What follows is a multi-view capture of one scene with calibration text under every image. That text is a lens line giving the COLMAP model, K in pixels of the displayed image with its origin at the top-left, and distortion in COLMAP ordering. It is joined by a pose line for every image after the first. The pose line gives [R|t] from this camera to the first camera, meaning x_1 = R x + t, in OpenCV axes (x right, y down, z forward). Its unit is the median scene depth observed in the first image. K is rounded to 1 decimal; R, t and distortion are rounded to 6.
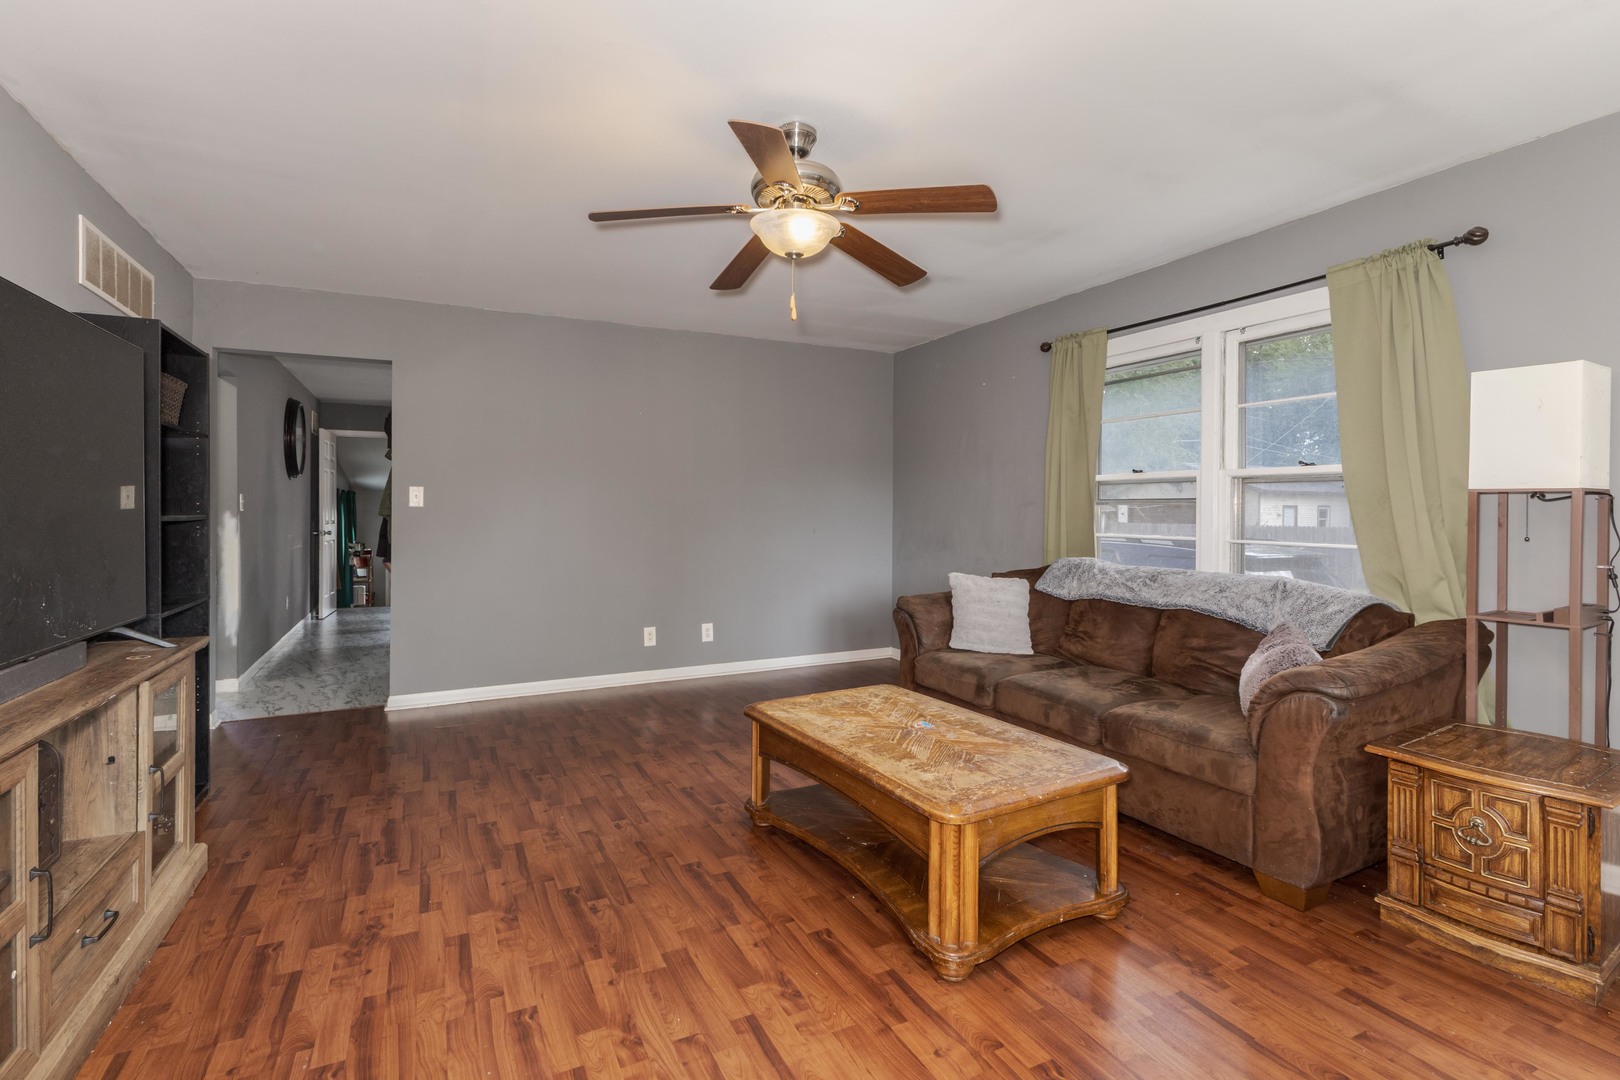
lens RADIAL K [[754.5, 0, 809.7], [0, 754.5, 511.3], [0, 0, 1]] dist [0.000235, -0.000274]
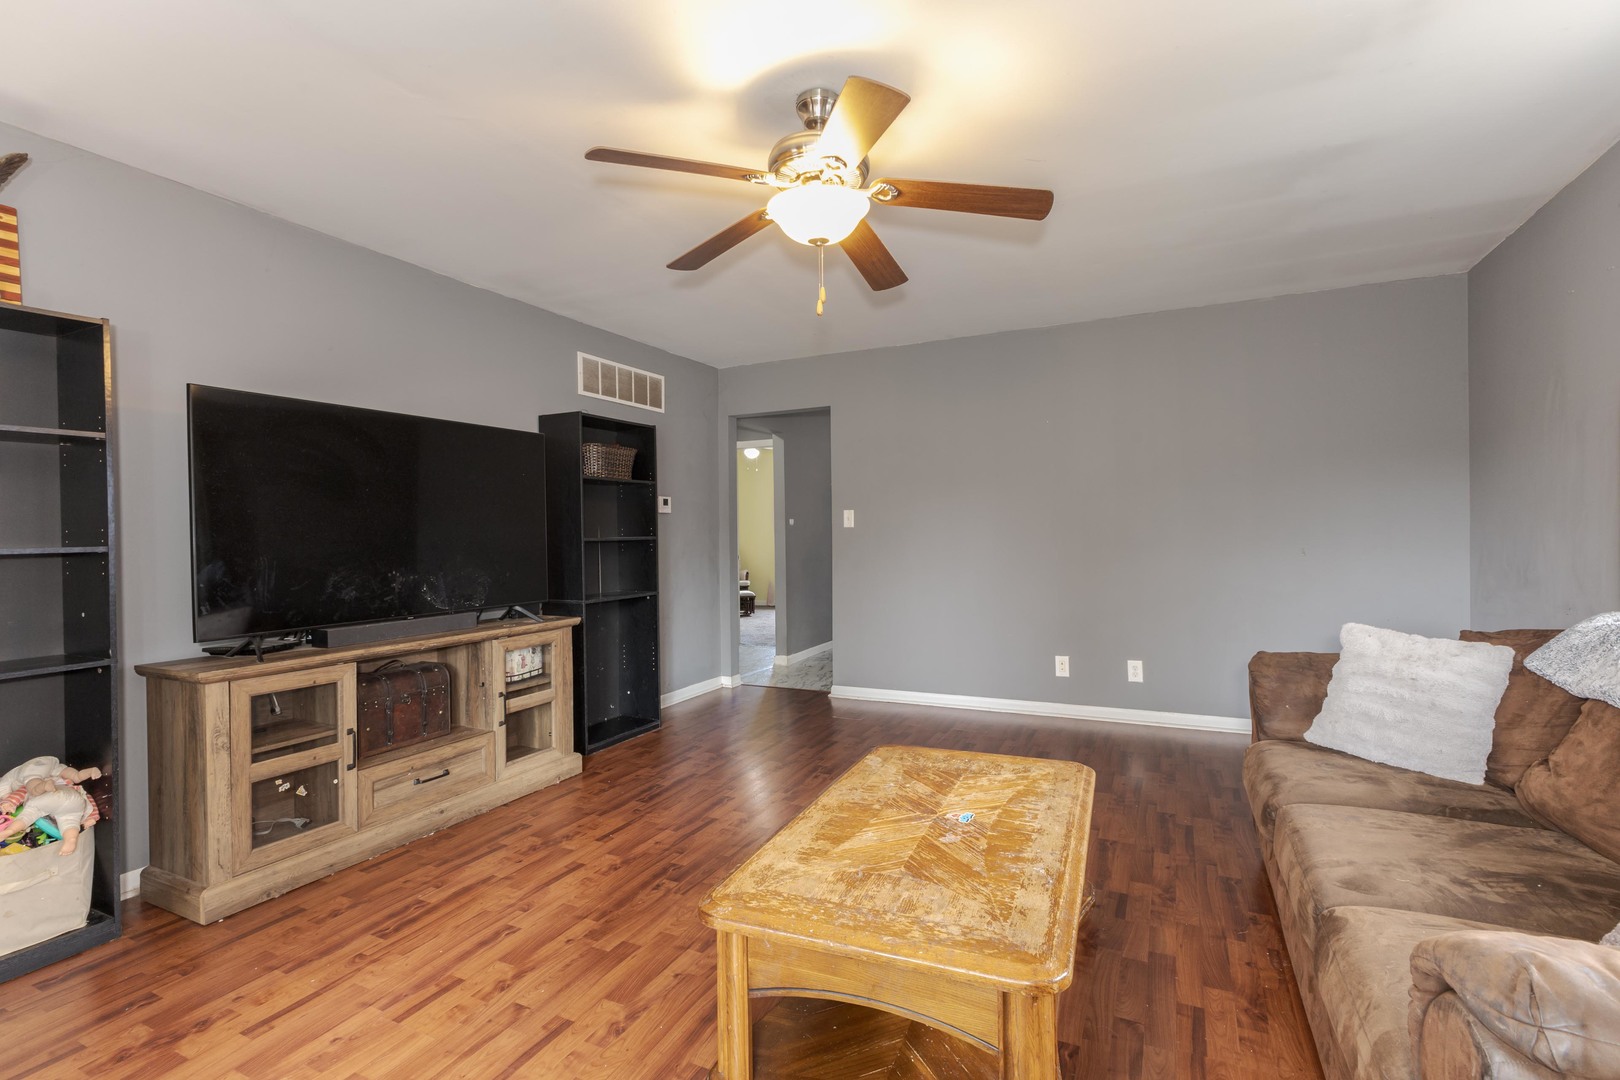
lens RADIAL K [[745.0, 0, 814.8], [0, 745.0, 535.0], [0, 0, 1]] dist [0.005632, 0.000056]
pose [[0.613617, -0.005027, -0.789588, 0.676820], [0.013069, 0.999907, 0.003790, 0.001689], [0.789495, -0.012645, 0.613626, 0.464366]]
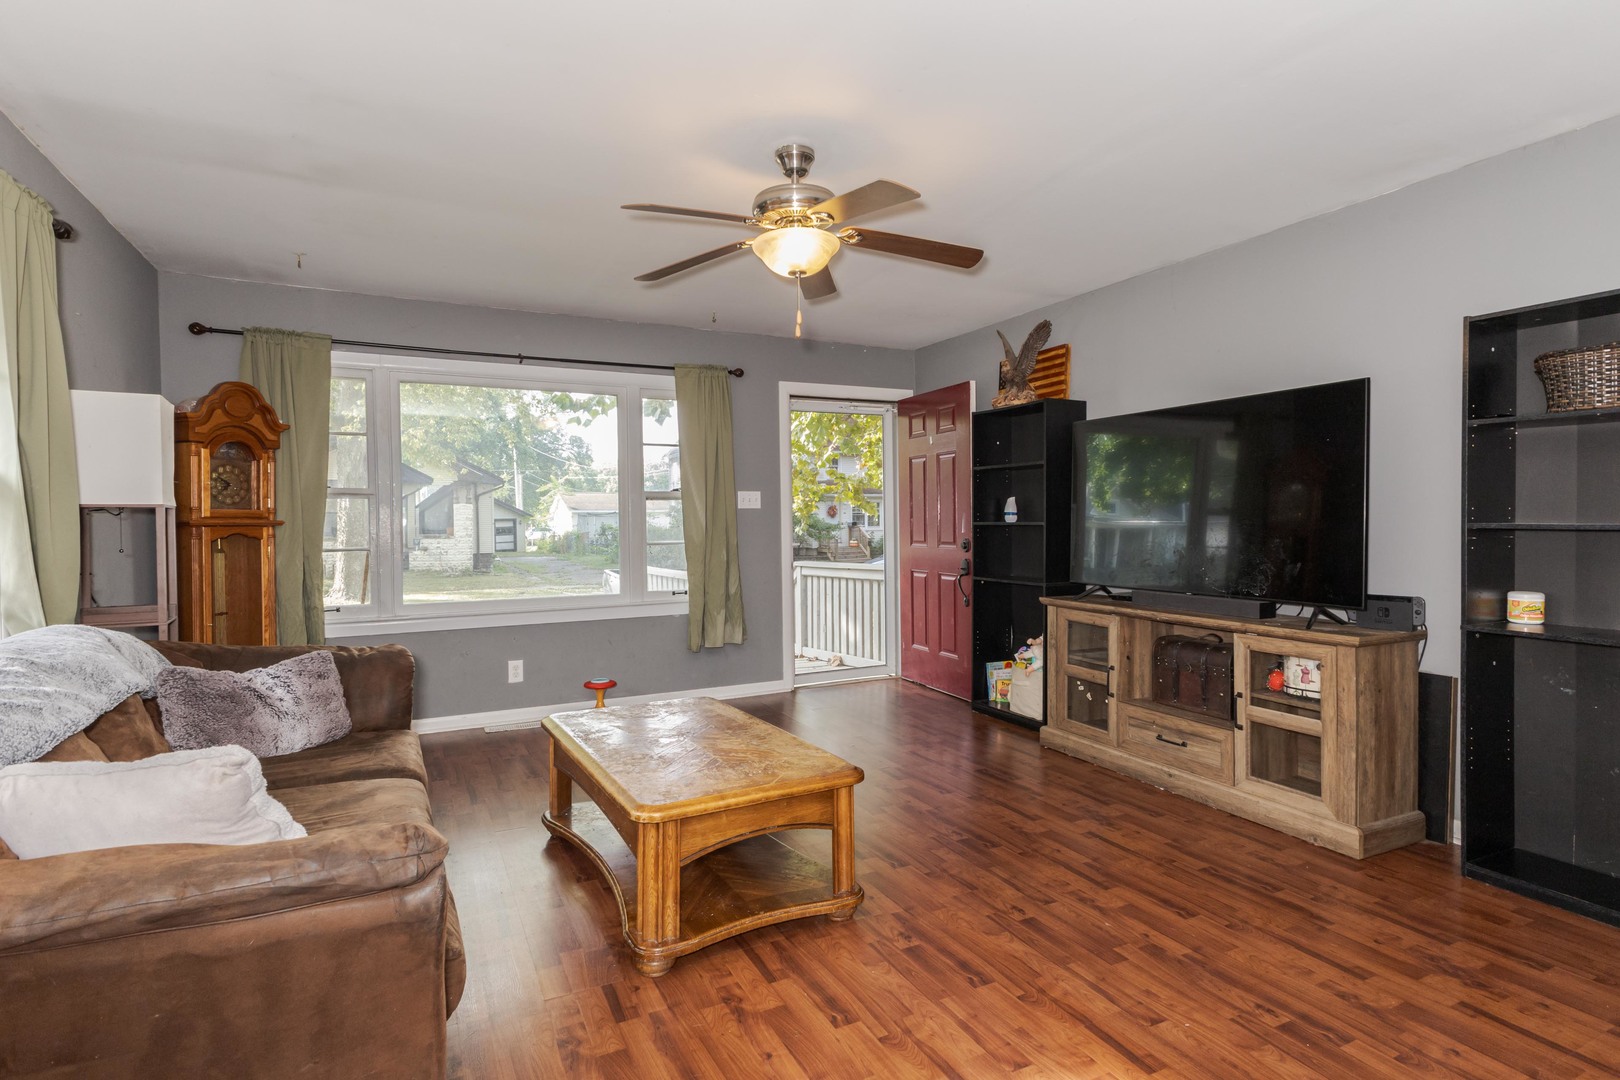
lens RADIAL K [[826.4, 0, 807.8], [0, 826.4, 532.0], [0, 0, 1]] dist [-0.001529, 0.000355]
pose [[-0.999955, 0.004584, 0.008361, -0.043217], [0.004732, 0.999831, 0.017762, -0.004968], [-0.008278, 0.017801, -0.999807, 2.177993]]
